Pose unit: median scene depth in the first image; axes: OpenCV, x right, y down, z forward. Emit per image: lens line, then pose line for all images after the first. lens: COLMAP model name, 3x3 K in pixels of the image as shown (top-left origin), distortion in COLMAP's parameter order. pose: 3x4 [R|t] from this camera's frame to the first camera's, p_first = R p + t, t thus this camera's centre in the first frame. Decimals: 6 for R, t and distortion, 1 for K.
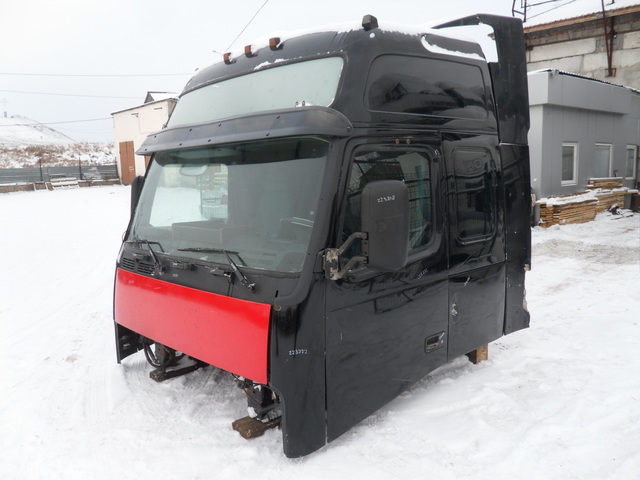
lens RADIAL K [[526.8, 0, 319.7], [0, 526.8, 238.1], [0, 0, 1]] dist [-0.008371, -0.024526]
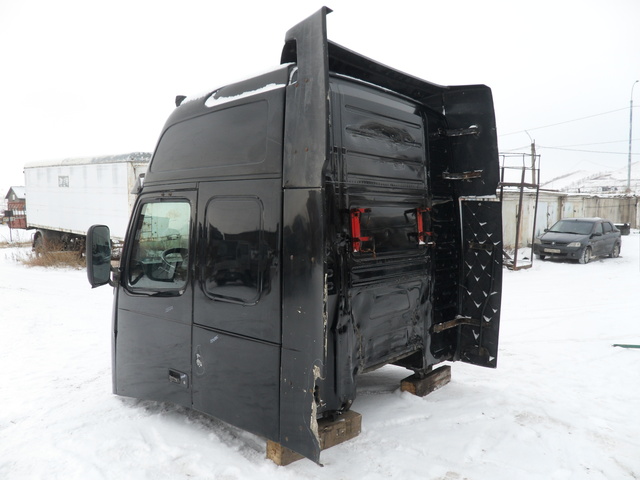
lens RADIAL K [[526.8, 0, 320.5], [0, 526.8, 237.8], [0, 0, 1]] dist [-0.008371, -0.024526]
pose [[0.104153, 0.075455, -0.991695, 1.236451], [-0.127423, 0.989913, 0.061937, -0.181606], [0.986365, 0.119914, 0.112717, 1.081030]]
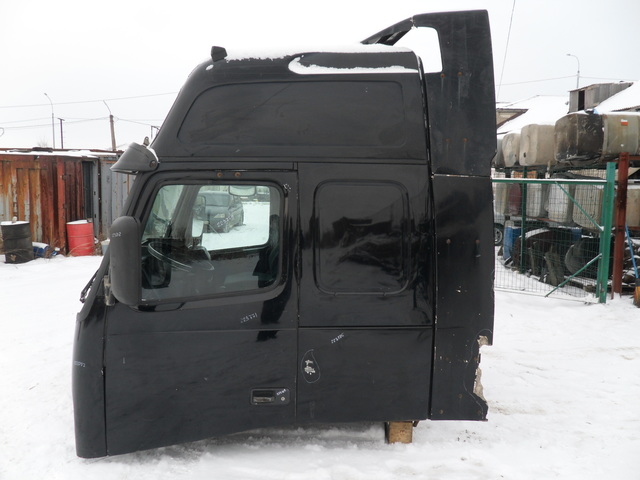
lens RADIAL K [[526.8, 0, 319.0], [0, 526.8, 237.8], [0, 0, 1]] dist [-0.008371, -0.024526]
pose [[0.793422, 0.092683, -0.601574, 0.765916], [-0.103977, 0.994450, 0.016076, -0.090989], [0.599725, 0.049795, 0.798655, 0.305119]]
